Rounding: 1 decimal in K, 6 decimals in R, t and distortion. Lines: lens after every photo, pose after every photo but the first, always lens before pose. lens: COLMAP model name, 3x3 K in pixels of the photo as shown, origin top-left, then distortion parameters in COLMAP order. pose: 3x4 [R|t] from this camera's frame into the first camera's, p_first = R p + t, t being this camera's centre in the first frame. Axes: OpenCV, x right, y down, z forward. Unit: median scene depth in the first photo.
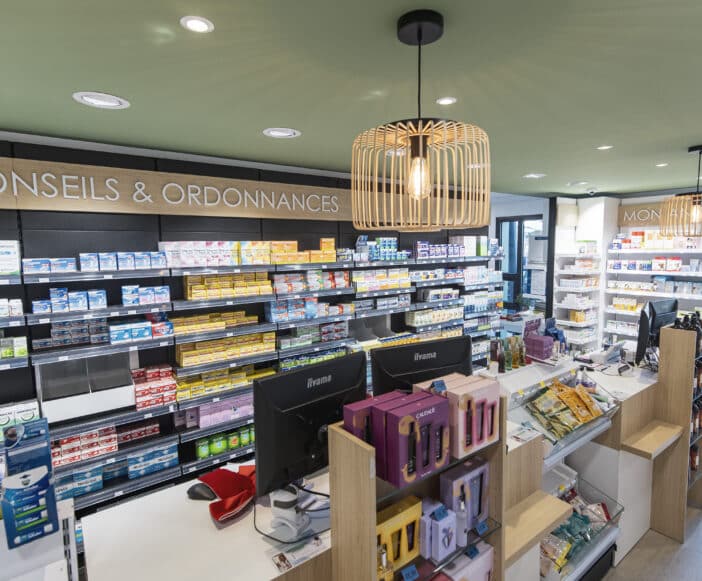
lens RADIAL K [[411.1, 0, 370.8], [0, 411.1, 284.9], [0, 0, 1]] dist [0.013983, -0.004073]
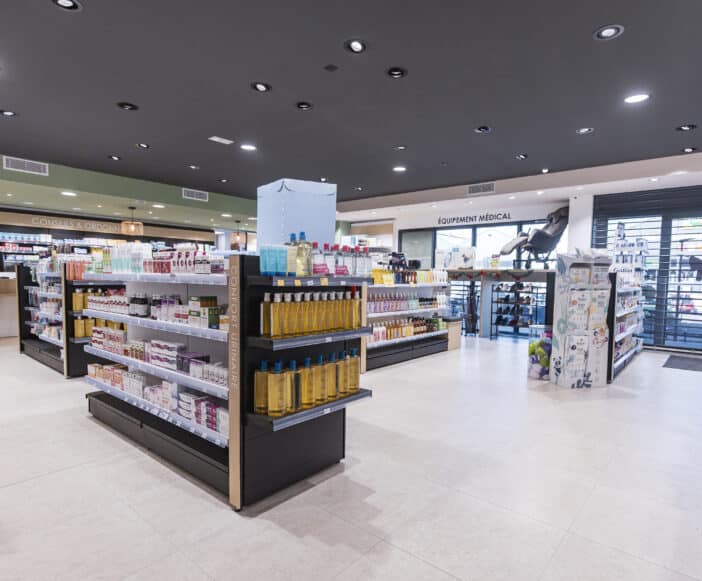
lens RADIAL K [[411.1, 0, 368.8], [0, 411.1, 300.6], [0, 0, 1]] dist [0.013983, -0.004073]
pose [[0.973556, 0.013123, 0.228071, 0.938054], [-0.005230, 0.999367, -0.035178, 0.467546], [-0.228389, 0.033055, 0.973009, -2.599467]]
